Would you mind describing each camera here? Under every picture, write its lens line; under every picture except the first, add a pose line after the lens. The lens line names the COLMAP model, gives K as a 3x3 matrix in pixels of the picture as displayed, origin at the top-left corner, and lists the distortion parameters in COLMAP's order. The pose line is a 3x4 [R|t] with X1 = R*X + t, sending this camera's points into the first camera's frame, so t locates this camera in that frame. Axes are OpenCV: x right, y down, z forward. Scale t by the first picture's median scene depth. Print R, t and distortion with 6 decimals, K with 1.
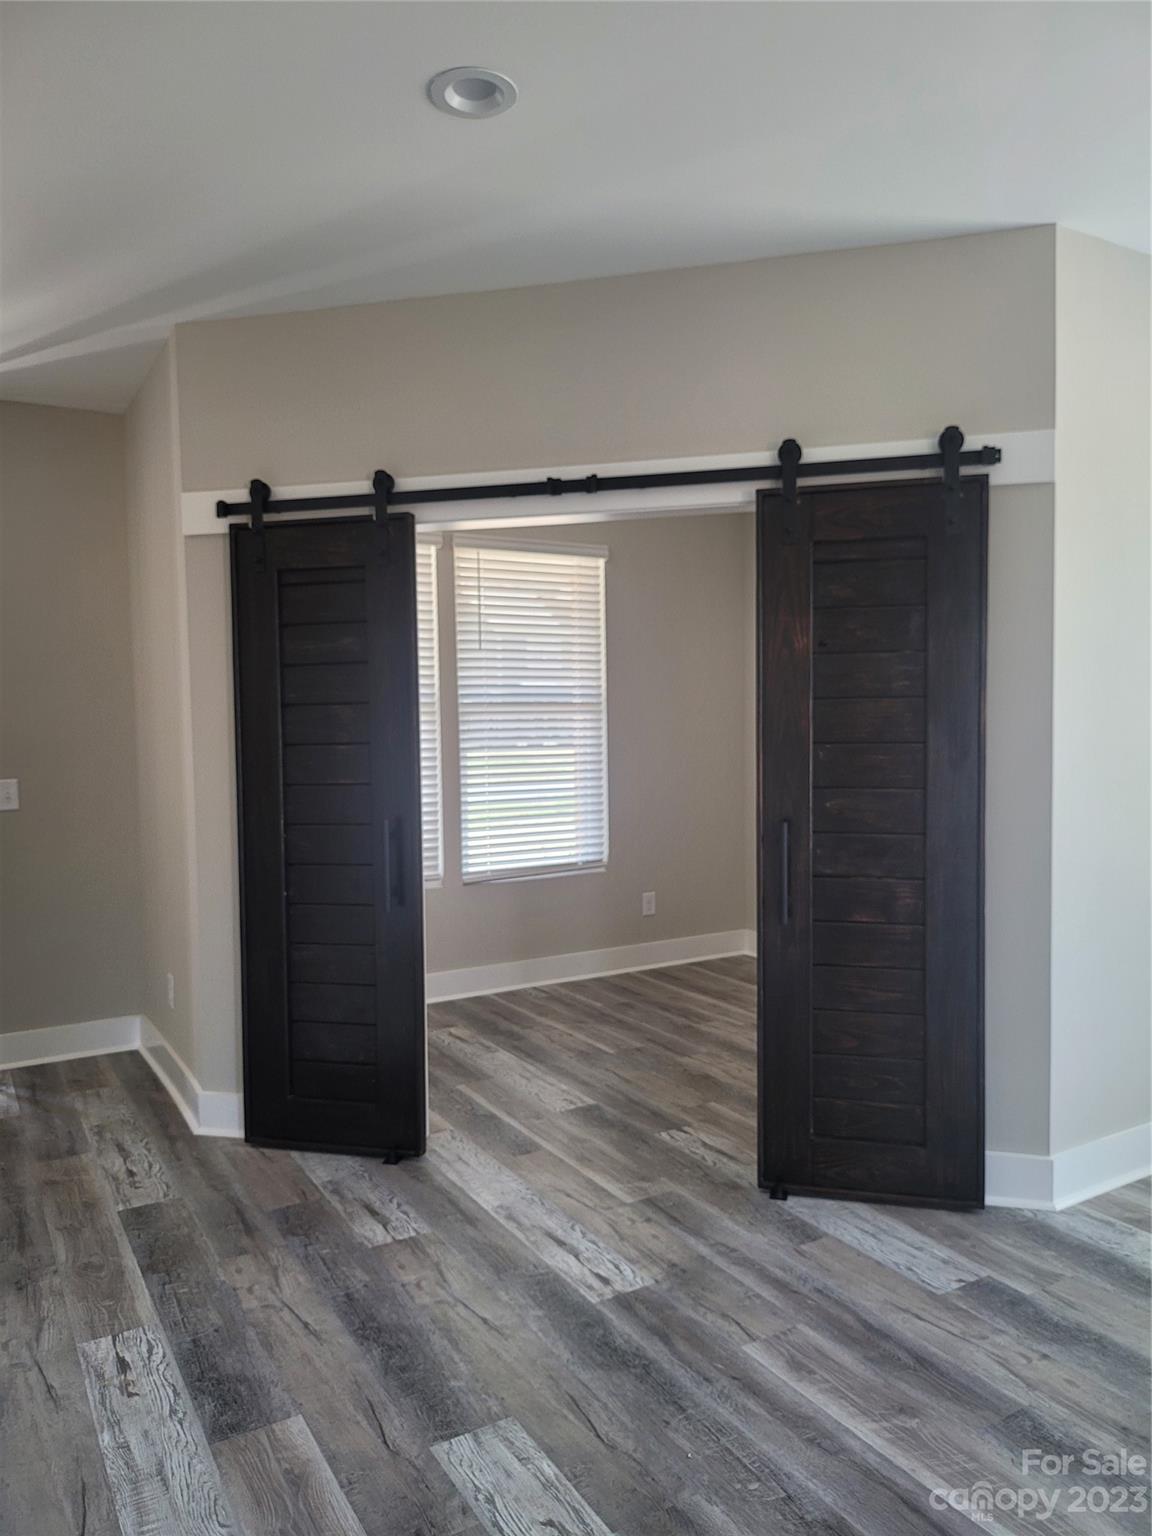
lens RADIAL K [[1079.5, 0, 589.2], [0, 1079.5, 789.1], [0, 0, 1]] dist [0.016944, -0.017764]
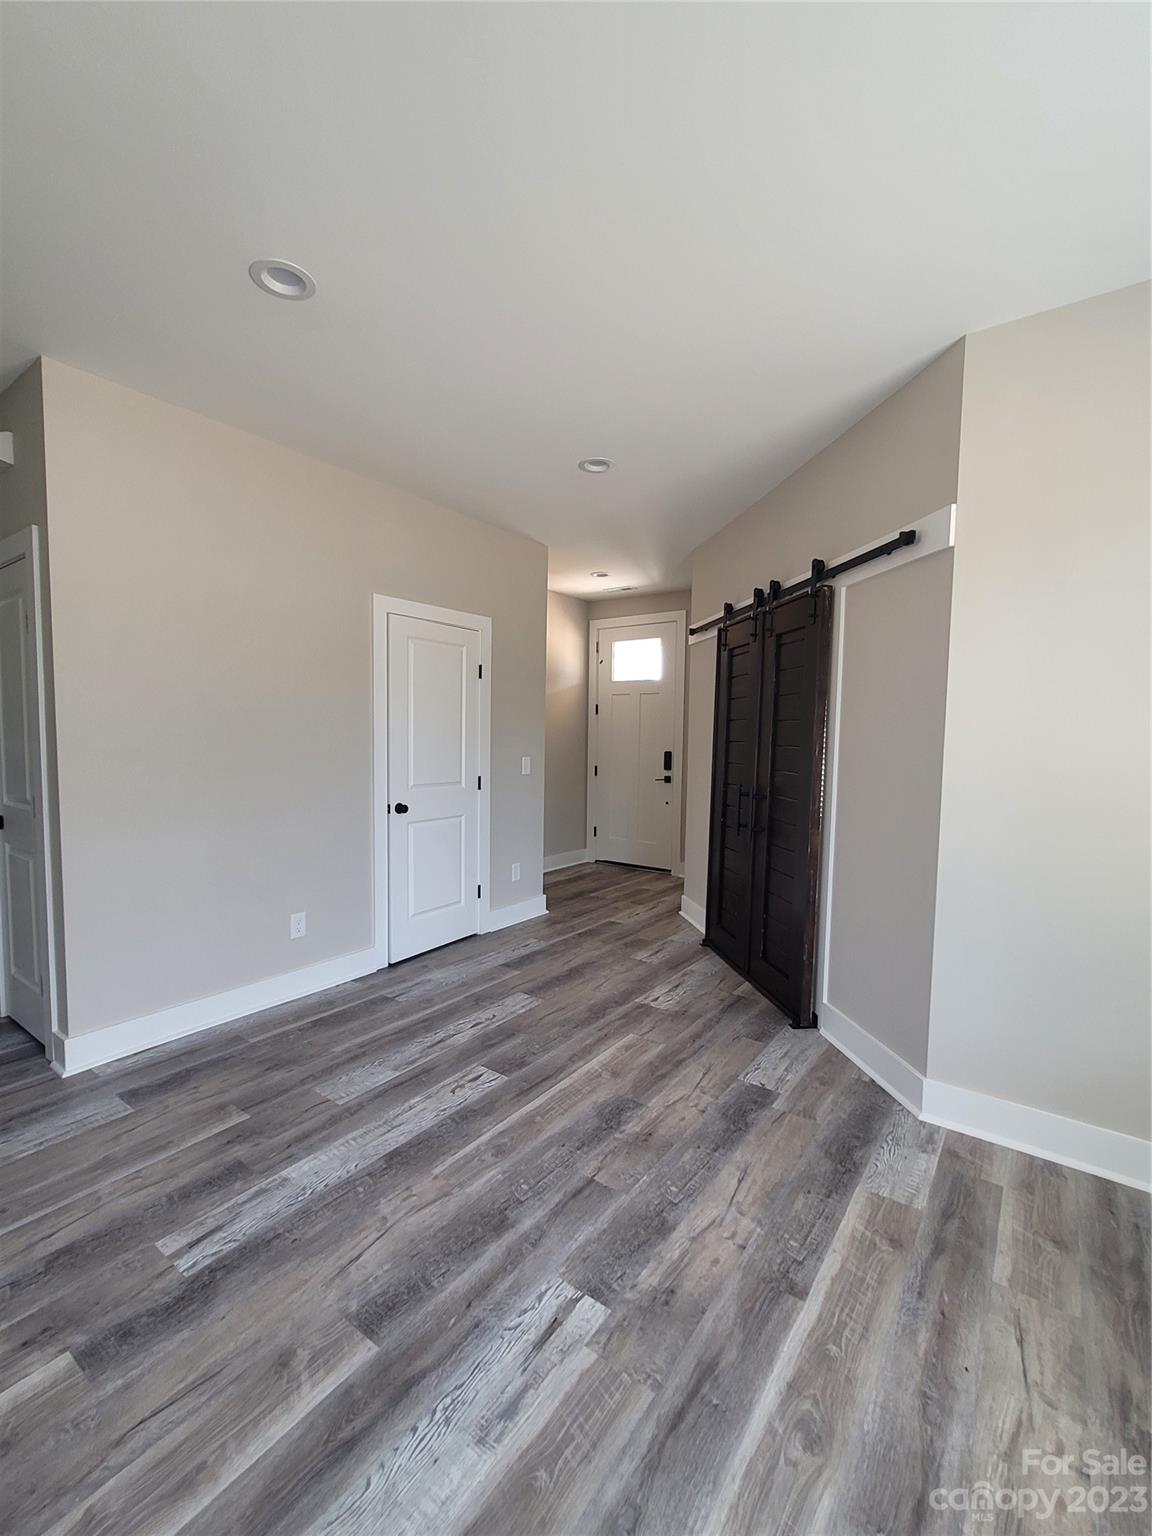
lens RADIAL K [[665.3, 0, 575.6], [0, 665.3, 779.1], [0, 0, 1]] dist [-0.000315, -0.001071]
pose [[0.389841, 0.080832, -0.917328, 0.973934], [-0.073715, 0.995683, 0.056409, -0.022668], [0.917927, 0.045630, 0.394117, 0.308956]]
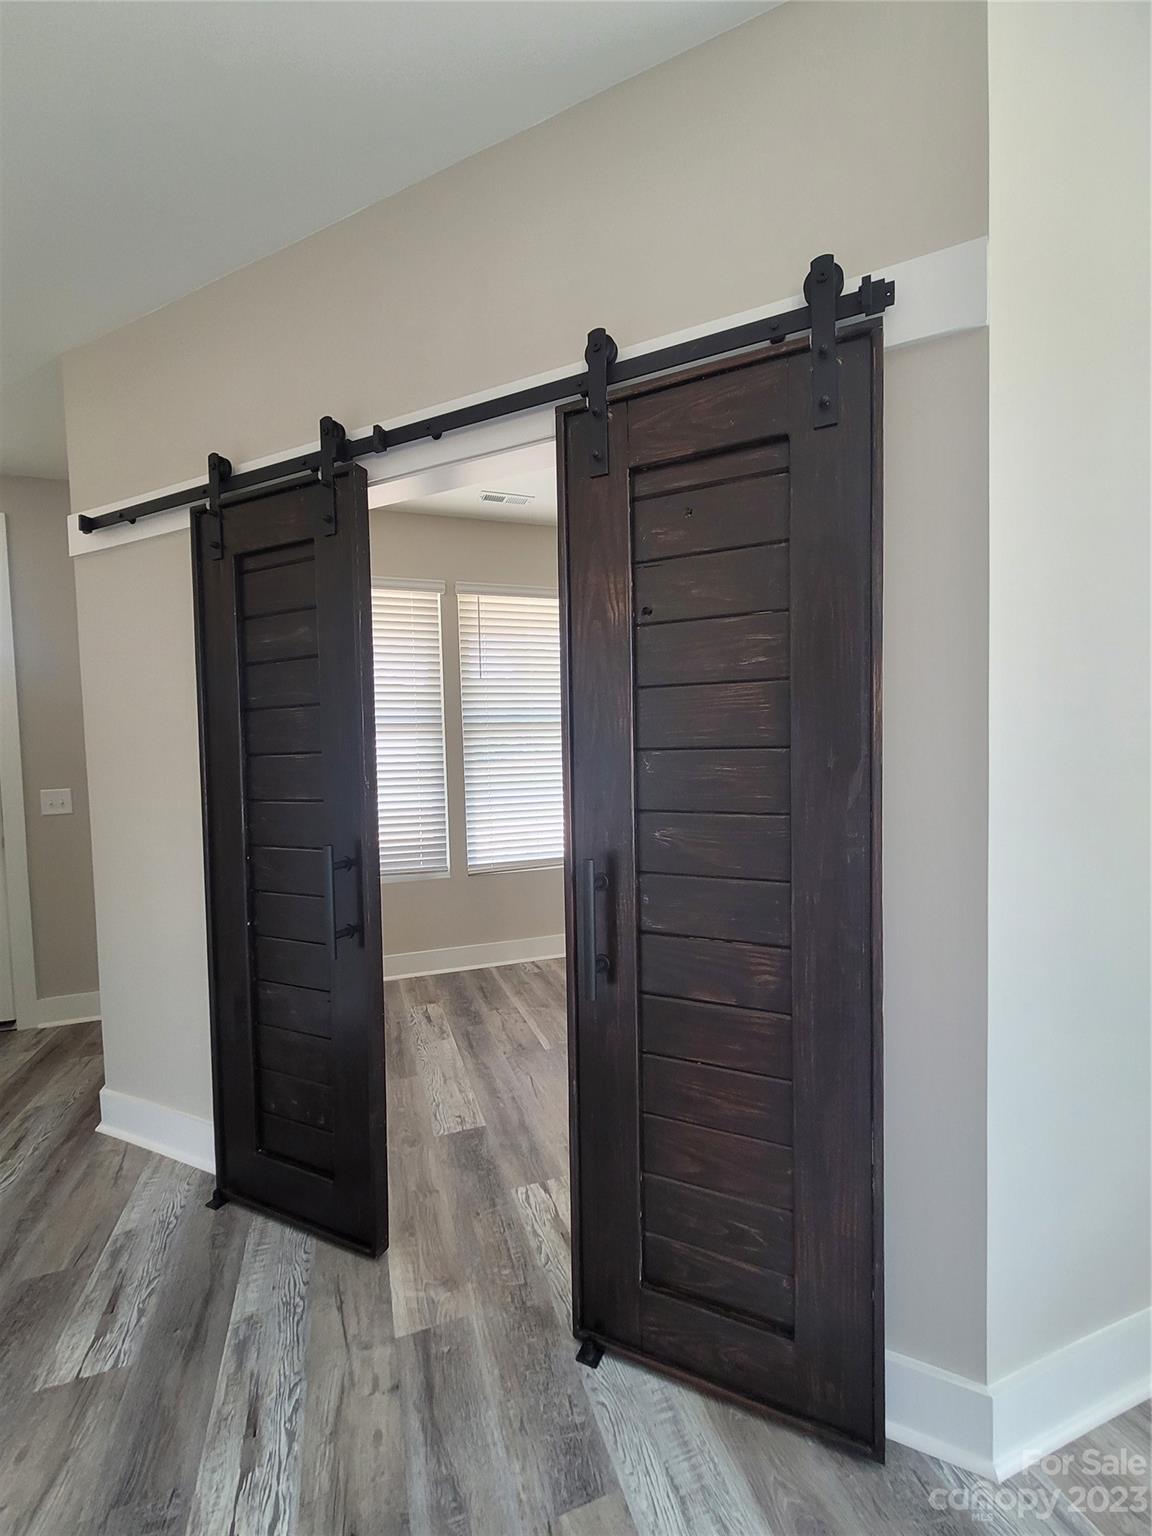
lens RADIAL K [[636.9, 0, 590.3], [0, 636.9, 786.2], [0, 0, 1]] dist [-0.002121, 0.000543]
pose [[0.981466, 0.001050, -0.191636, 0.272436], [-0.001468, 0.999997, -0.002040, -0.016571], [0.191633, 0.002283, 0.981464, 0.598013]]
